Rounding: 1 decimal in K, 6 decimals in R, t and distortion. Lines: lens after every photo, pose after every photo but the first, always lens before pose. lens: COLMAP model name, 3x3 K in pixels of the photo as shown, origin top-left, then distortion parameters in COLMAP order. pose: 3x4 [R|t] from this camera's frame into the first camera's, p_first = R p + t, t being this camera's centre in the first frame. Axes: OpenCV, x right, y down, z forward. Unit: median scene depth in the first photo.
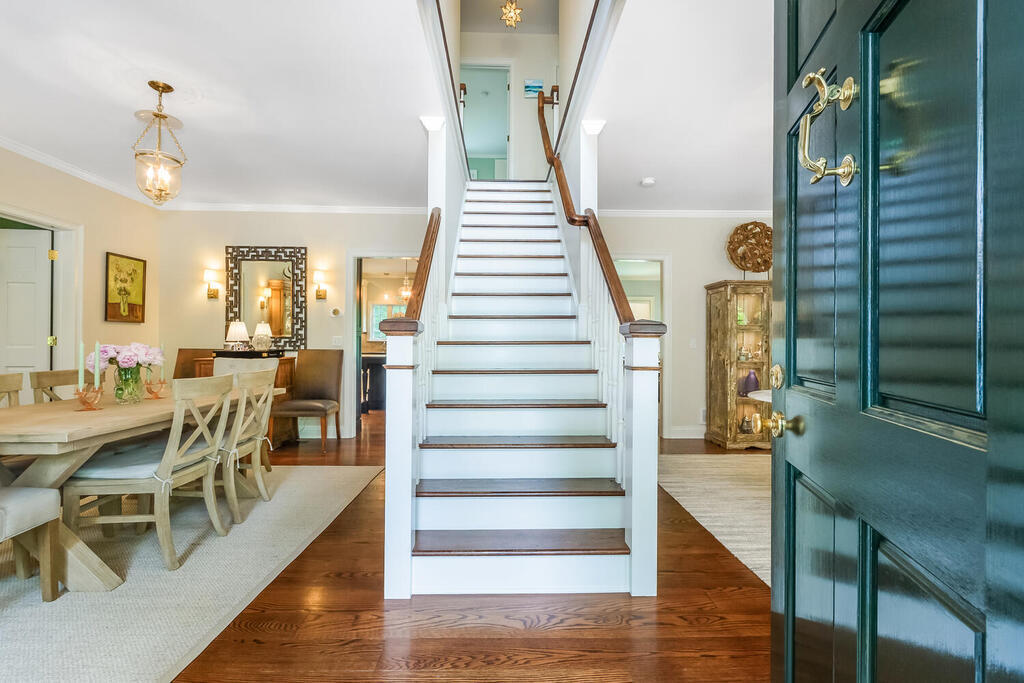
lens RADIAL K [[465.1, 0, 512.0], [0, 465.1, 342.0], [0, 0, 1]] dist [-0.001390, -0.000328]
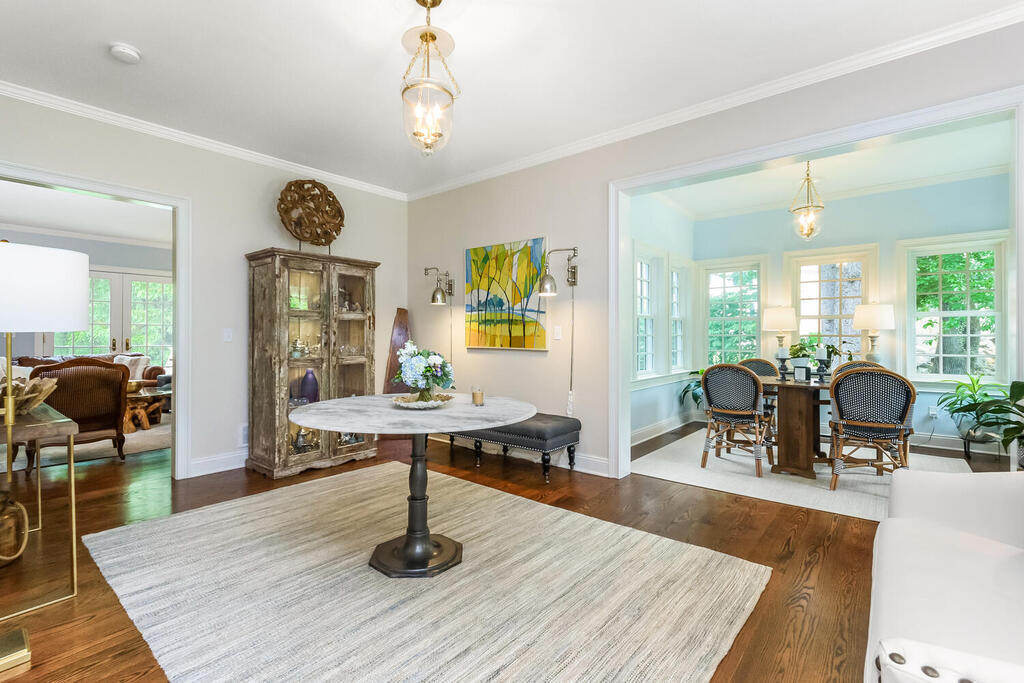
lens RADIAL K [[468.0, 0, 511.3], [0, 468.0, 333.5], [0, 0, 1]] dist [0.002784, 0.000105]
pose [[0.656507, 0.000674, 0.754320, 0.141120], [-0.000986, 1.000000, -0.000035, 0.000809], [-0.754320, -0.000721, 0.656507, 0.220338]]
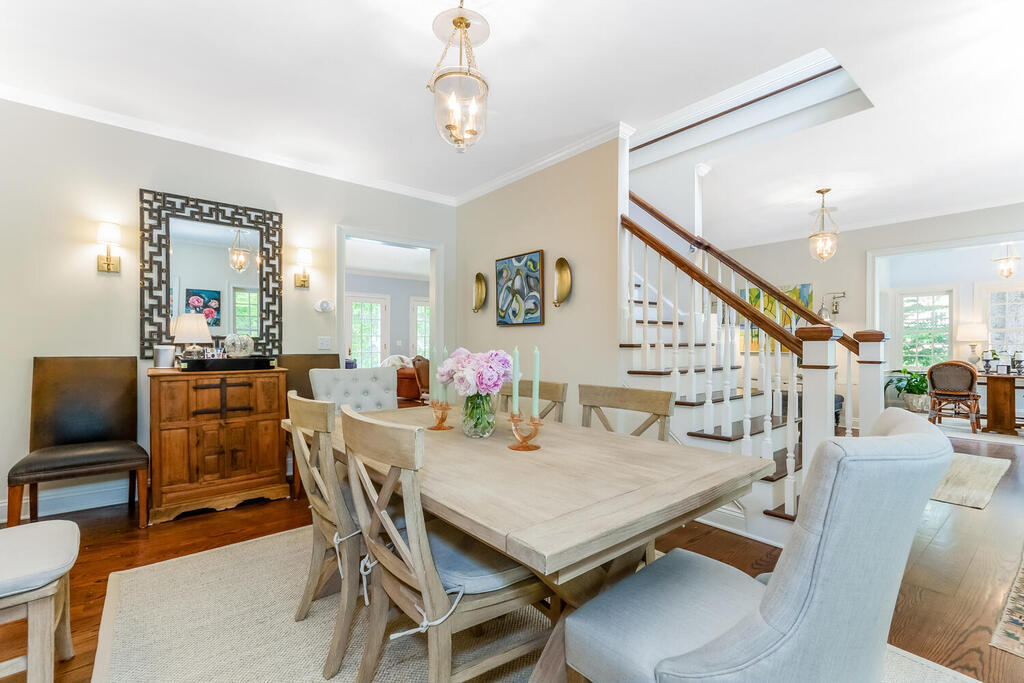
lens RADIAL K [[450.2, 0, 512.0], [0, 450.2, 341.5], [0, 0, 1]] dist [0.004449, 0.000239]
pose [[0.787723, -0.000854, 0.616029, -0.608711], [0.001038, 0.999999, 0.000059, -0.004654], [-0.616029, 0.000592, 0.787723, 0.232118]]
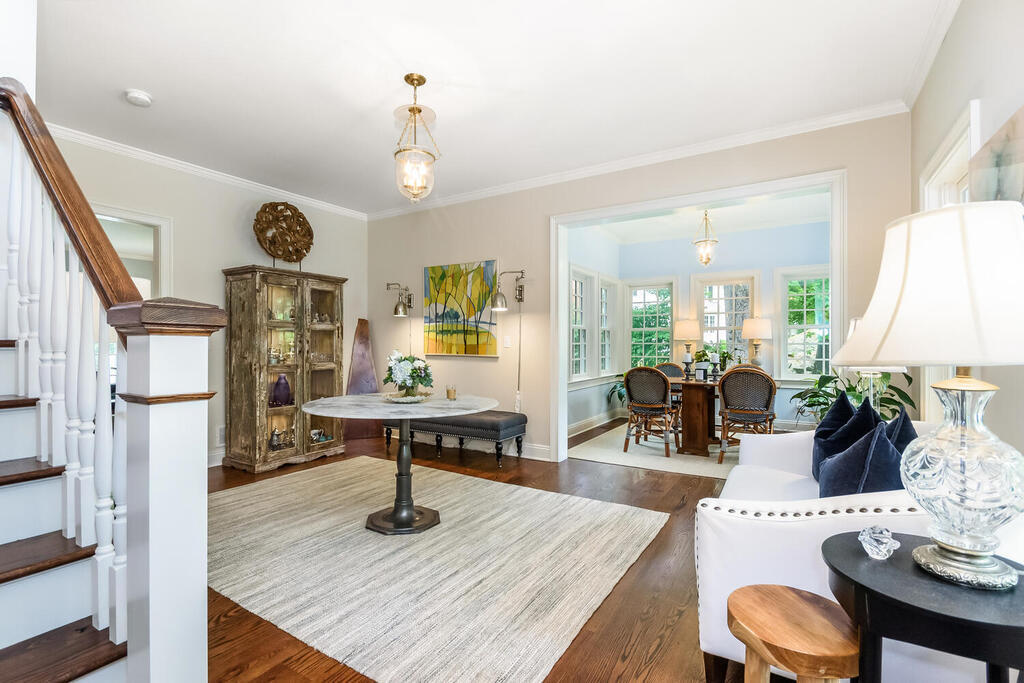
lens RADIAL K [[465.1, 0, 512.0], [0, 465.1, 342.0], [0, 0, 1]] dist [-0.001390, -0.000328]
pose [[0.545893, -0.000607, 0.837855, 0.025604], [-0.001330, 0.999998, 0.001591, -0.001260], [-0.837854, -0.001982, 0.545891, 0.170380]]
